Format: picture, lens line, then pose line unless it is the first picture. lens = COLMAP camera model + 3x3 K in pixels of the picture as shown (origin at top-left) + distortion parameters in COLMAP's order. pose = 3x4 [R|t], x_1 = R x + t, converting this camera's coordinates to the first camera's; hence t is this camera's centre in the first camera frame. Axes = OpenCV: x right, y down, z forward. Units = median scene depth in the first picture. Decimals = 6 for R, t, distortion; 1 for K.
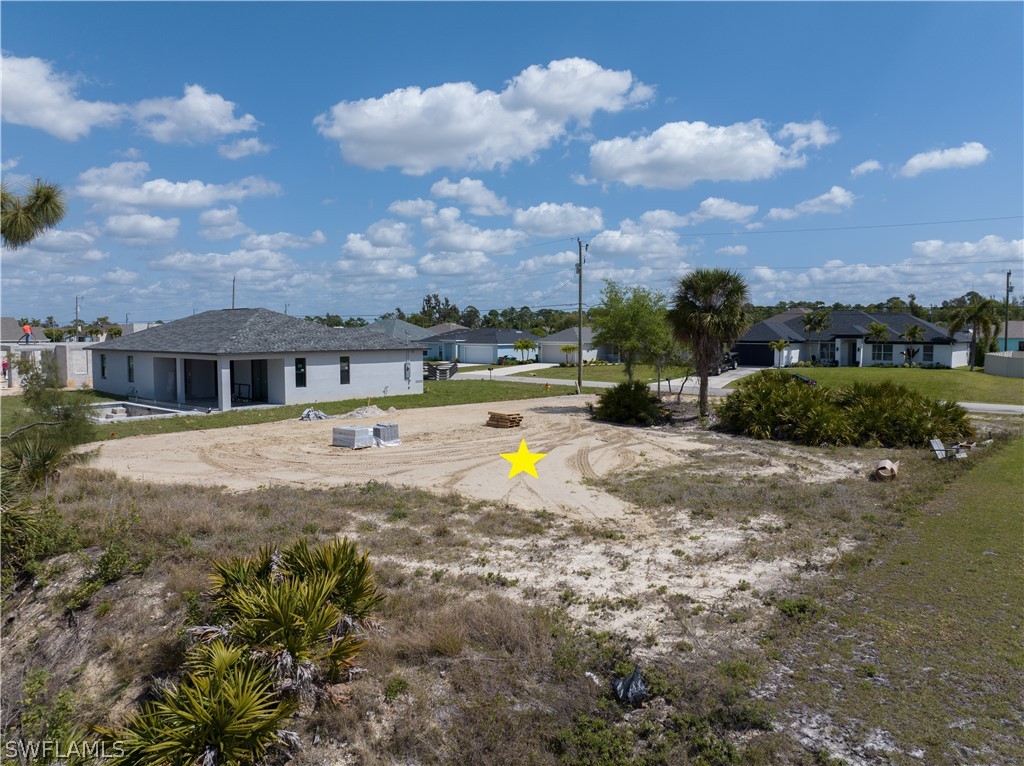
lens RADIAL K [[719.7, 0, 510.8], [0, 719.7, 383.4], [0, 0, 1]] dist [-0.037712, 0.006775]
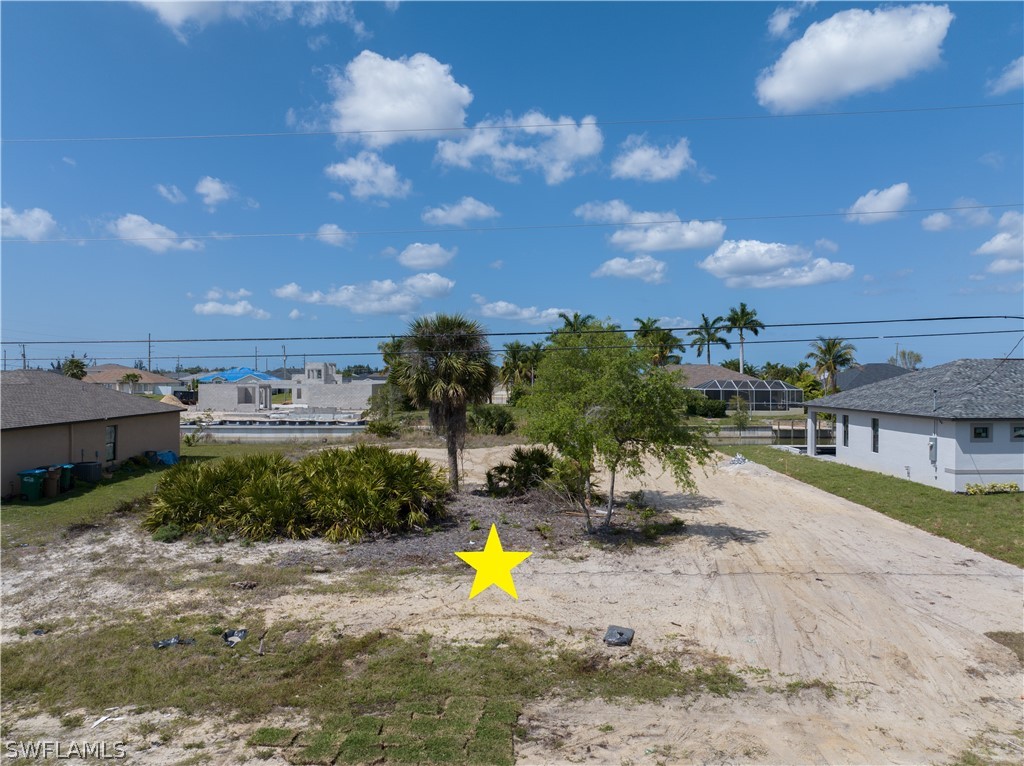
lens RADIAL K [[723.2, 0, 509.1], [0, 723.2, 384.8], [0, 0, 1]] dist [-0.067279, 0.038070]
pose [[-0.748500, 0.008029, -0.663086, 0.362338], [-0.048422, 0.996596, 0.066727, -0.064707], [0.661365, 0.082053, -0.745563, 0.780459]]
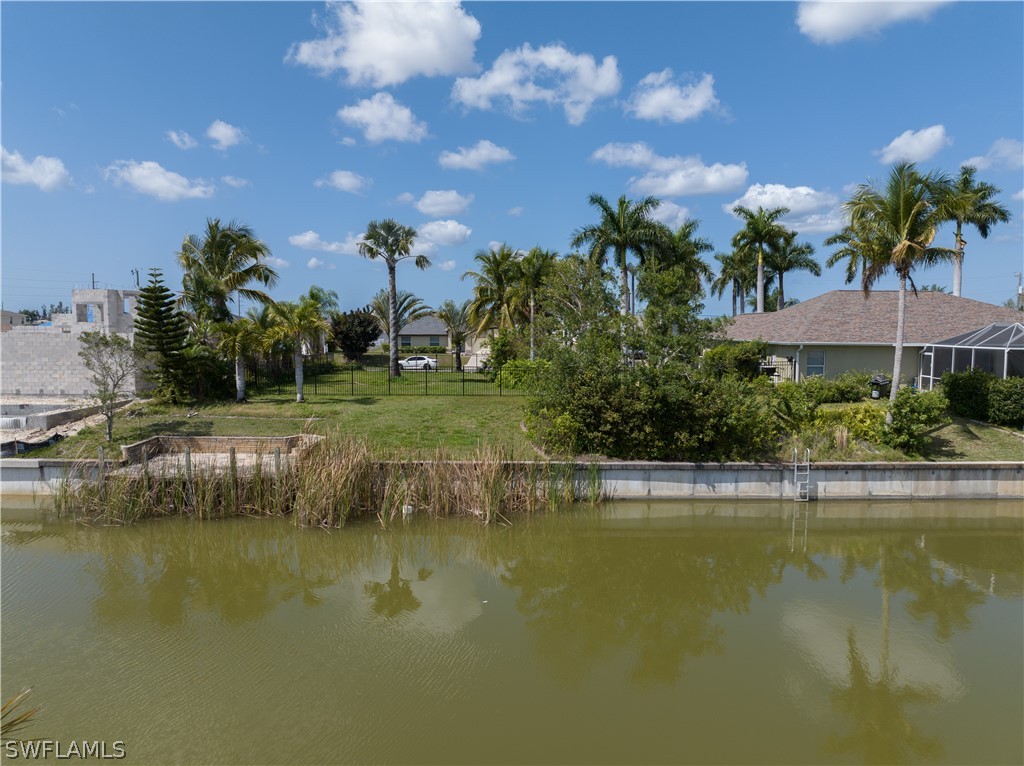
lens RADIAL K [[701.4, 0, 509.8], [0, 701.4, 439.3], [0, 0, 1]] dist [-0.047757, -0.000091]
pose [[-0.763467, 0.102767, -0.637618, -0.184870], [-0.048376, 0.975387, 0.215130, -0.014297], [0.644033, 0.195090, -0.739704, 0.225289]]
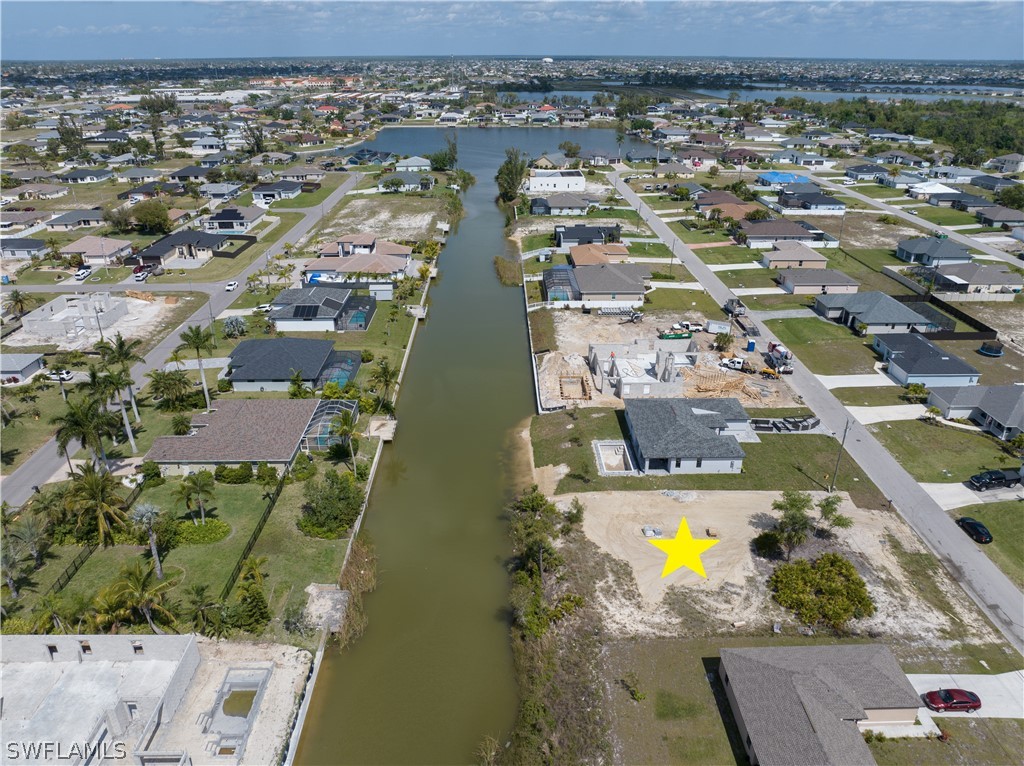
lens RADIAL K [[719.7, 0, 510.8], [0, 719.7, 383.4], [0, 0, 1]] dist [-0.037712, 0.006775]
pose [[0.664404, 0.315367, -0.677577, 0.531401], [-0.054402, 0.924613, 0.377002, -0.674164], [0.745391, -0.213621, 0.631474, -0.554972]]
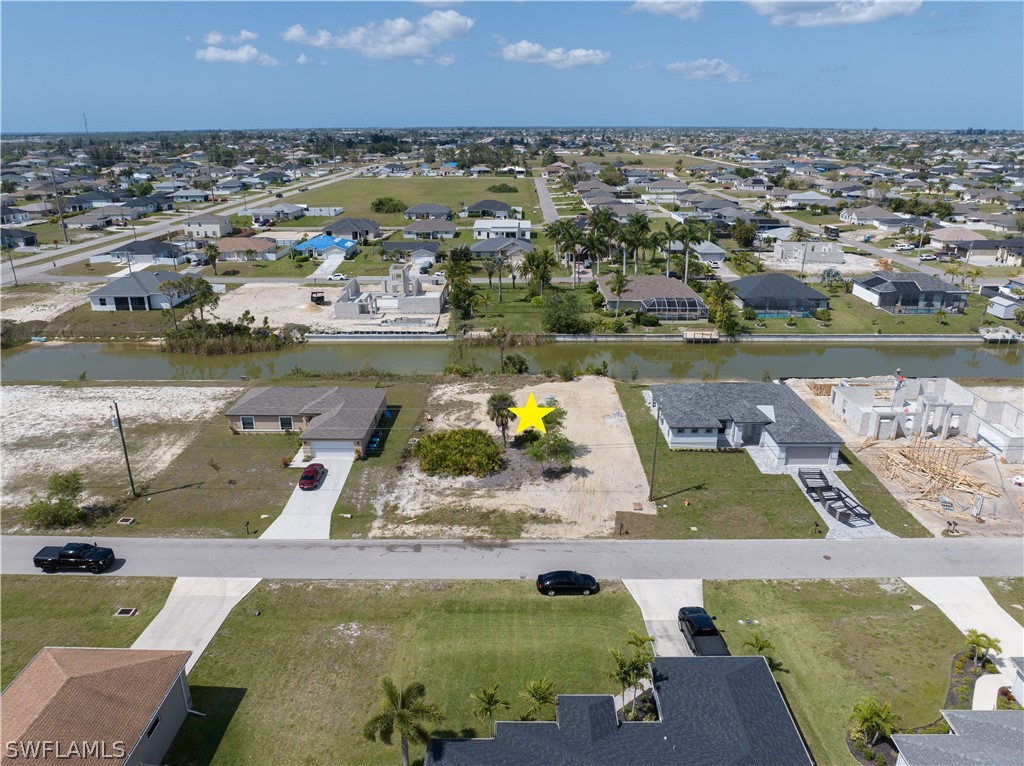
lens RADIAL K [[719.7, 0, 510.8], [0, 719.7, 383.4], [0, 0, 1]] dist [-0.037712, 0.006775]
pose [[-0.766707, 0.220703, -0.602869, 0.817760], [-0.042787, 0.919398, 0.390996, -0.546366], [0.640570, 0.325574, -0.695465, 1.280701]]
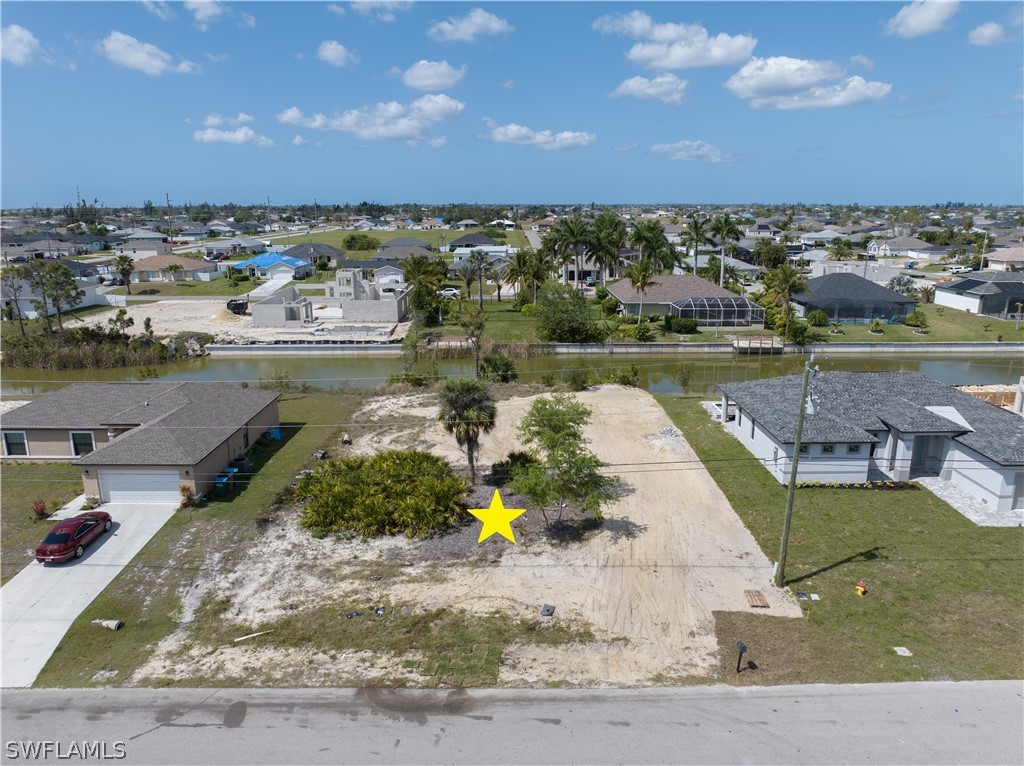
lens RADIAL K [[720.4, 0, 510.0], [0, 720.4, 384.8], [0, 0, 1]] dist [-0.042143, -0.001007]
pose [[-0.758623, 0.162398, -0.630966, 0.490549], [-0.043000, 0.953846, 0.297201, -0.254811], [0.650109, 0.252596, -0.716626, 0.932746]]
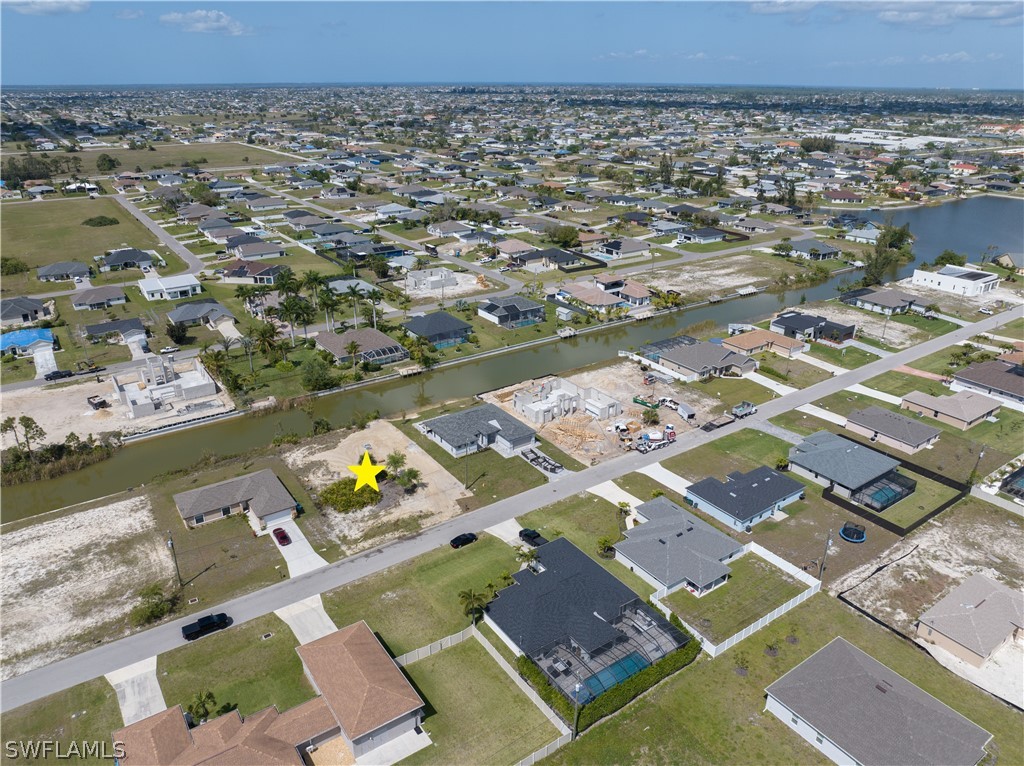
lens RADIAL K [[719.7, 0, 510.8], [0, 719.7, 383.4], [0, 0, 1]] dist [-0.037712, 0.006775]
pose [[-0.255605, 0.379149, -0.889332, 1.720409], [-0.071971, 0.909875, 0.408592, -1.093961], [0.964099, 0.168445, -0.205281, 1.224406]]
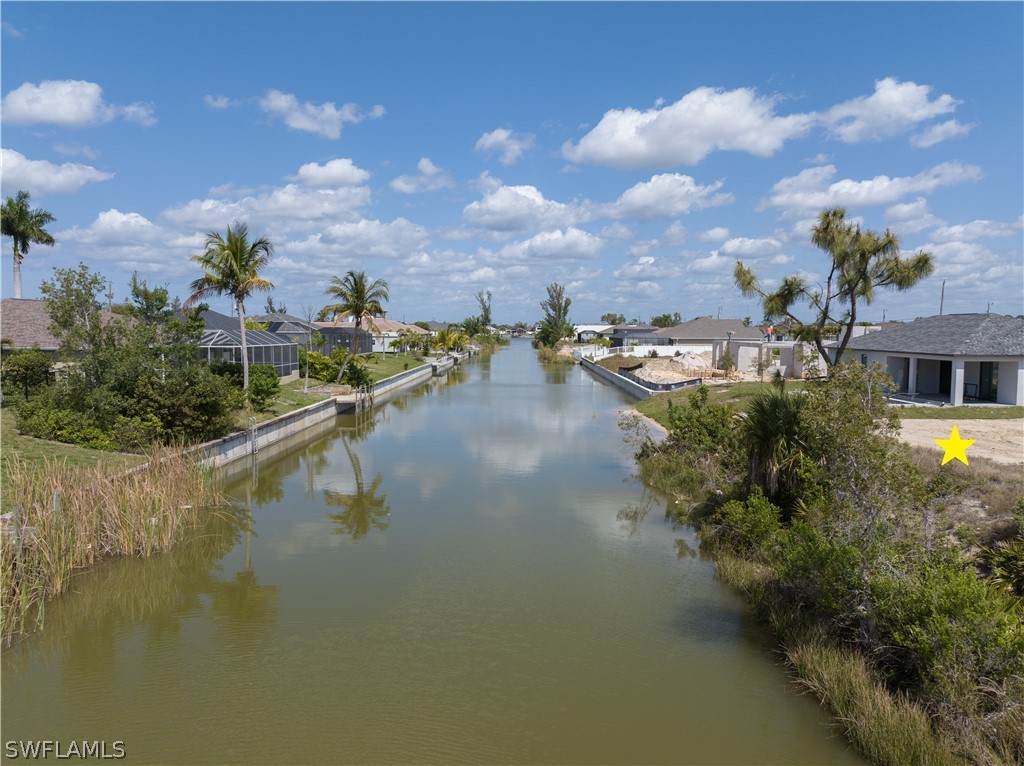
lens RADIAL K [[723.2, 0, 509.1], [0, 723.2, 384.8], [0, 0, 1]] dist [-0.067279, 0.038070]
pose [[0.633257, 0.060910, -0.771541, 0.006771], [-0.058702, 0.997807, 0.030592, 0.006255], [0.771712, 0.025919, 0.635444, -0.129629]]
